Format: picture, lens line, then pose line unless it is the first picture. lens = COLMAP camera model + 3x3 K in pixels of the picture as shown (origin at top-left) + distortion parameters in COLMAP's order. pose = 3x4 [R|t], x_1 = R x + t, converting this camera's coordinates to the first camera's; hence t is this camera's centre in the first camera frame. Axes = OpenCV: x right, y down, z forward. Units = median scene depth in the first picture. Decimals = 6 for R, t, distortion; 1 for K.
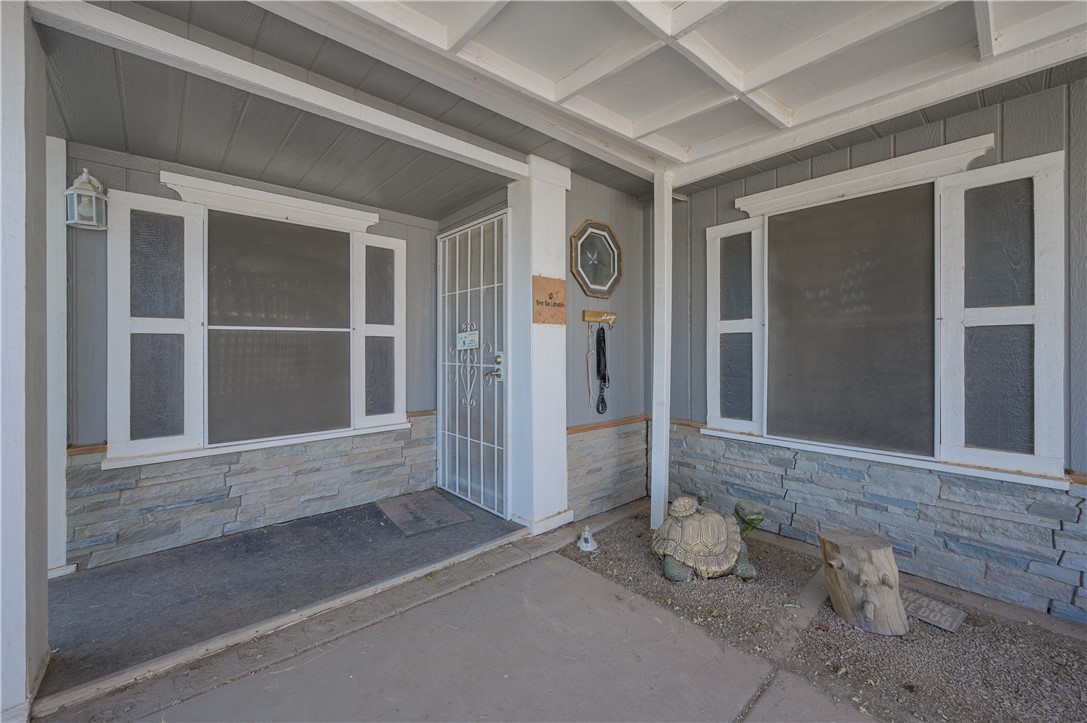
lens RADIAL K [[438.7, 0, 540.3], [0, 438.7, 357.5], [0, 0, 1]] dist [0.001202, -0.000026]
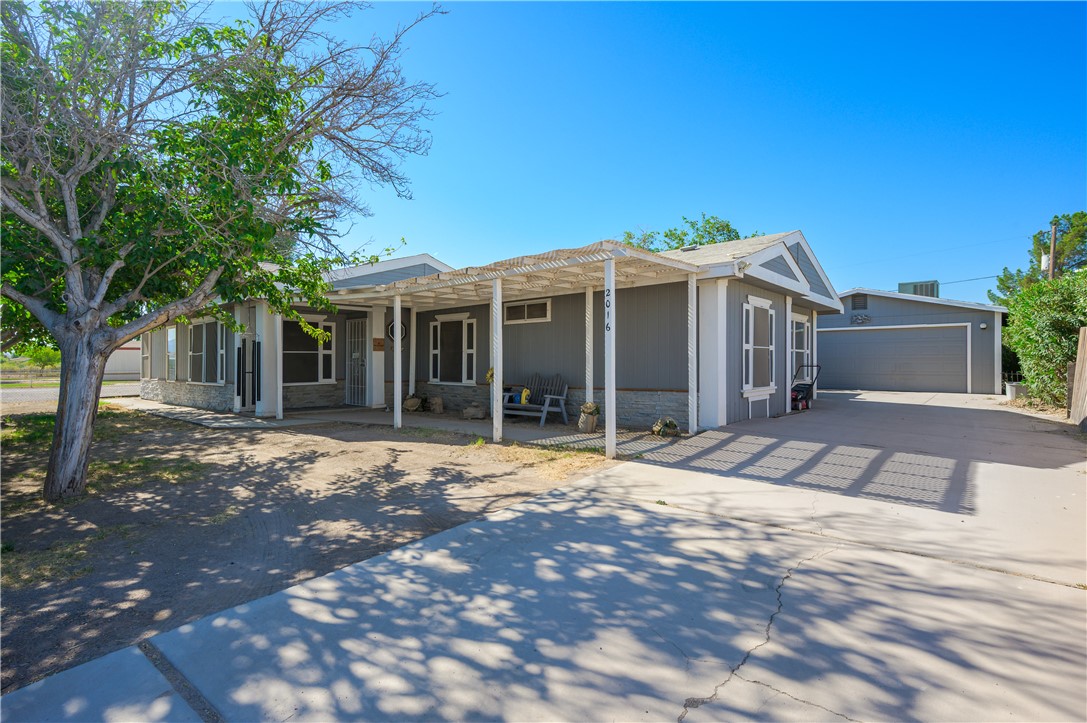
lens RADIAL K [[531.9, 0, 543.5], [0, 531.9, 361.5], [0, 0, 1]] dist [0.000350, 0.000771]
pose [[0.992030, 0.001093, 0.126000, 0.746478], [0.000834, 0.999884, -0.015234, 0.069503], [-0.126002, 0.015217, 0.991913, -3.203820]]
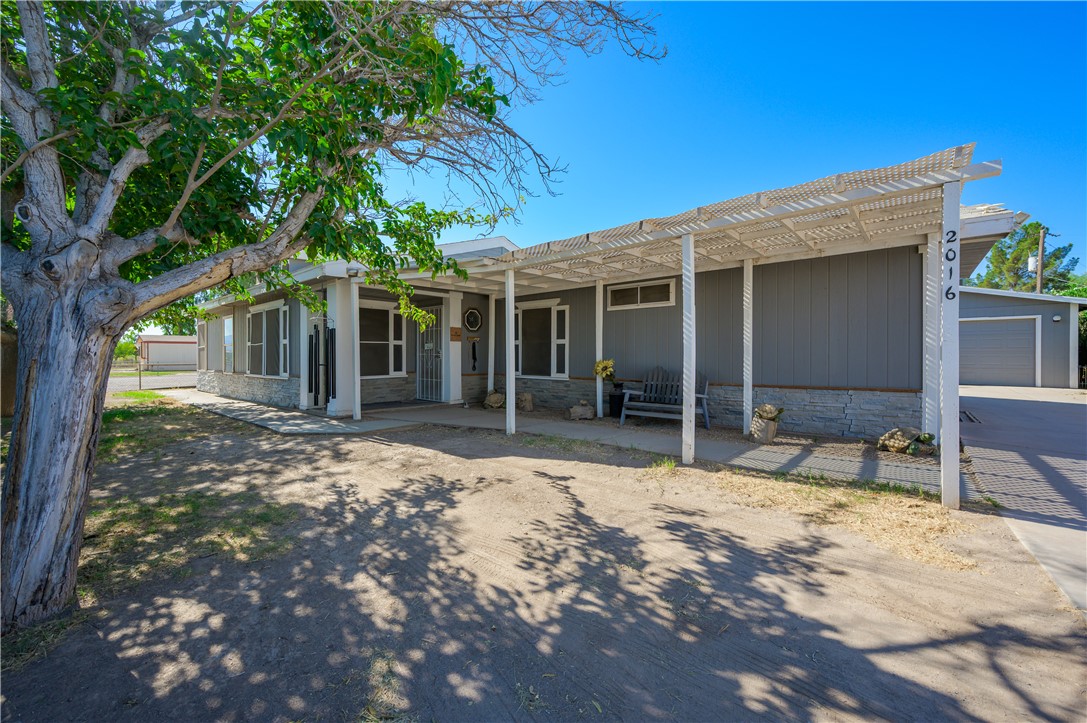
lens RADIAL K [[440.0, 0, 532.1], [0, 440.0, 359.3], [0, 0, 1]] dist [-0.002286, -0.000195]
pose [[0.992176, 0.002003, 0.124831, 0.162849], [-0.001304, 0.999983, -0.005682, 0.068584], [-0.124840, 0.005475, 0.992162, -2.134453]]
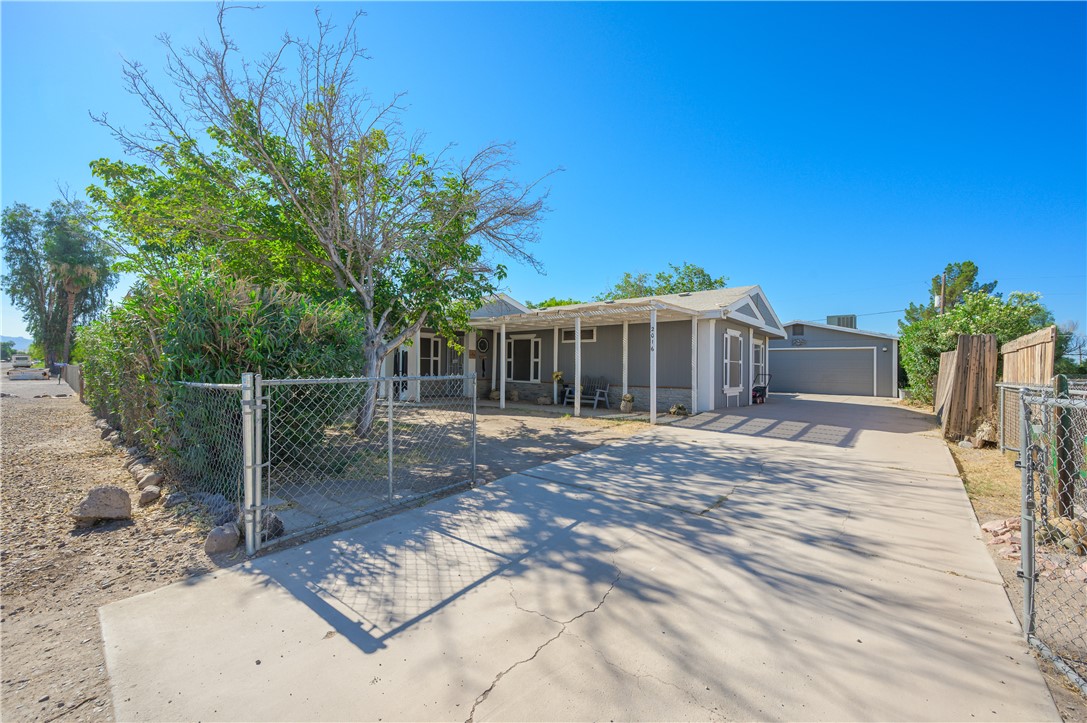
lens RADIAL K [[438.7, 0, 540.3], [0, 438.7, 357.5], [0, 0, 1]] dist [0.001202, -0.000026]
pose [[0.991271, 0.024139, 0.129608, 0.137146], [-0.019193, 0.999044, -0.039274, 0.093195], [-0.130432, 0.036443, 0.990787, -3.998385]]
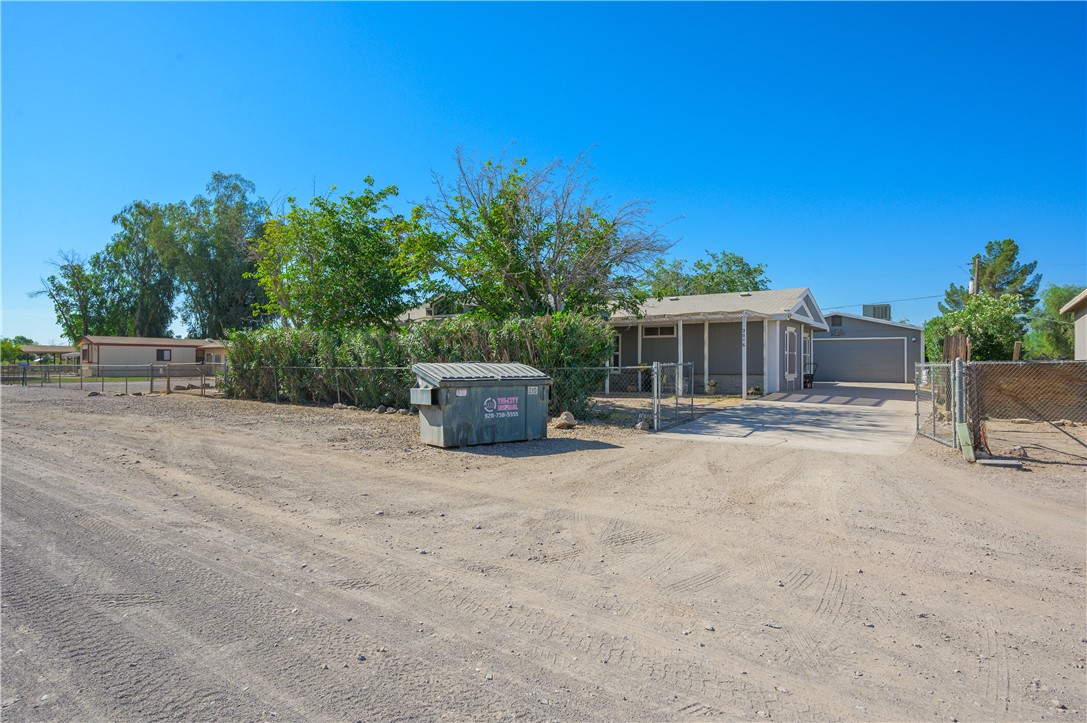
lens RADIAL K [[594.6, 0, 543.3], [0, 594.6, 357.3], [0, 0, 1]] dist [0.003432, 0.000154]
pose [[0.976441, 0.010025, 0.215550, -1.697556], [-0.004954, 0.999699, -0.024049, 0.159351], [-0.215726, 0.022415, 0.976197, -6.112112]]
